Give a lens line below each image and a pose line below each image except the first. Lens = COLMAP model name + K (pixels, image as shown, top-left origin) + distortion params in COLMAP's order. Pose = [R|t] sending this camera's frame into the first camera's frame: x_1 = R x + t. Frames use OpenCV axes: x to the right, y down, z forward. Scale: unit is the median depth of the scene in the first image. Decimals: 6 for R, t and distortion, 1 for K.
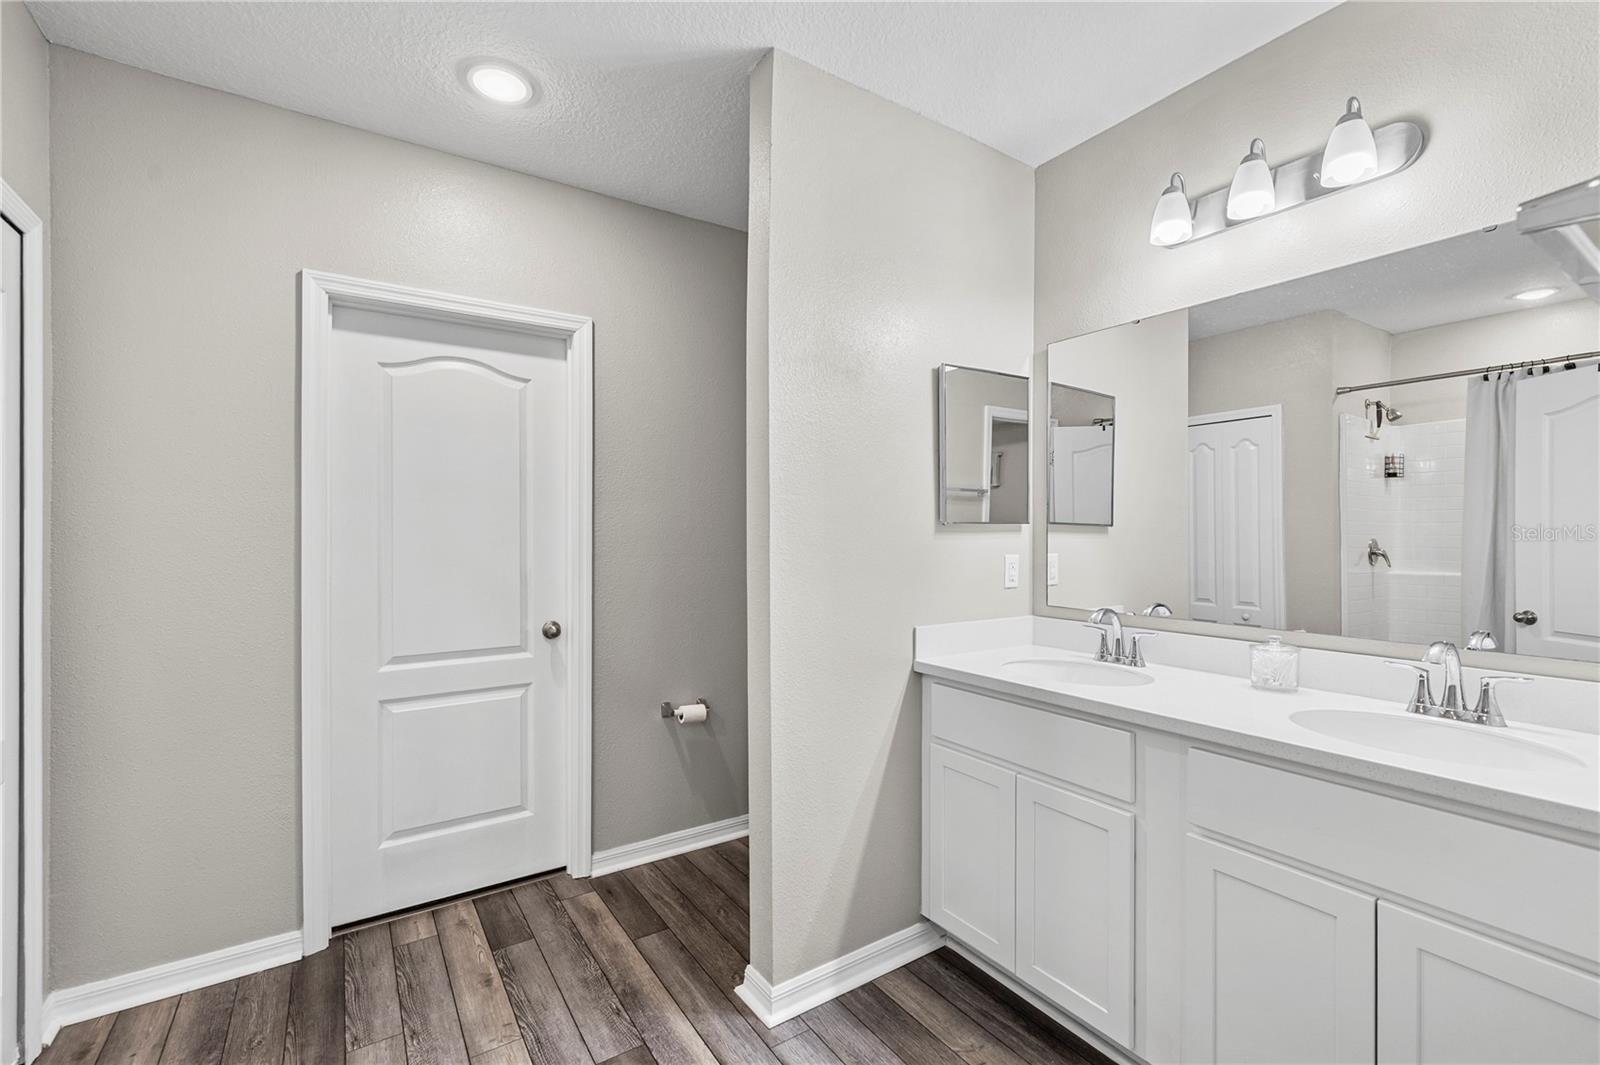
lens RADIAL K [[691.6, 0, 789.0], [0, 691.6, 525.6], [0, 0, 1]] dist [0.005979, -0.000642]
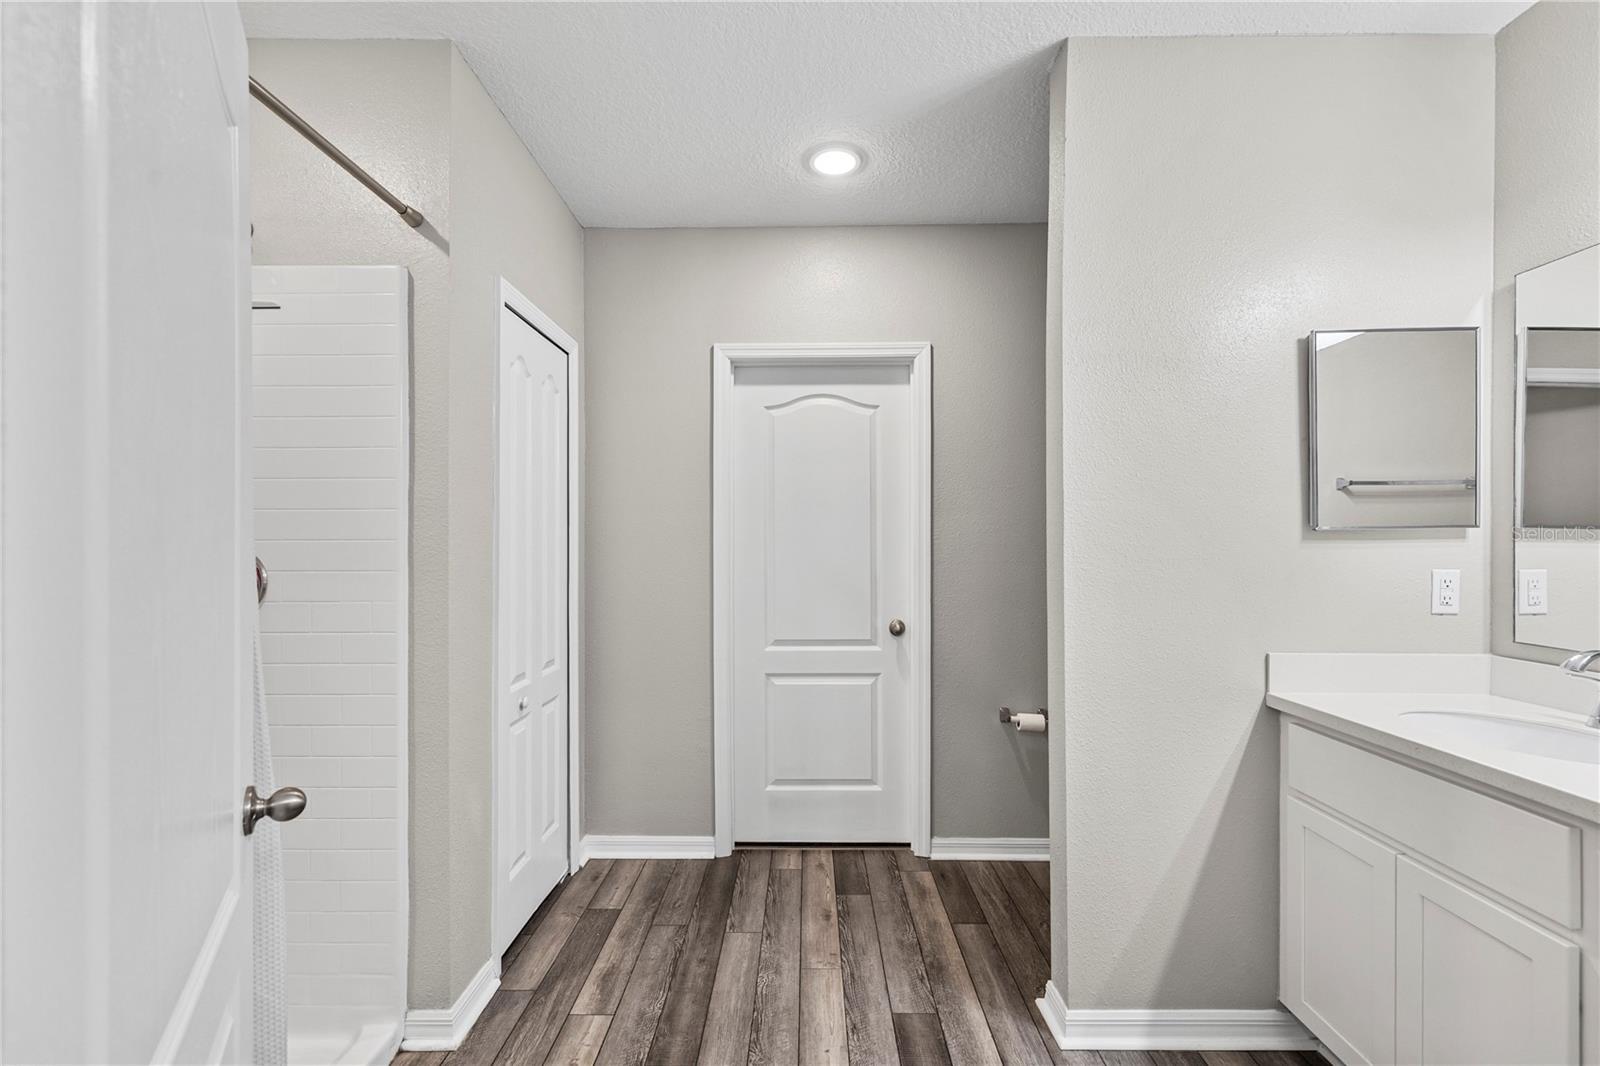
lens RADIAL K [[691.6, 0, 800.6], [0, 691.6, 534.0], [0, 0, 1]] dist [0.005979, -0.000642]
pose [[0.824928, -0.006714, -0.565199, 0.192614], [0.006459, 0.999976, -0.002451, 0.001384], [0.565201, -0.001629, 0.824951, -0.007830]]
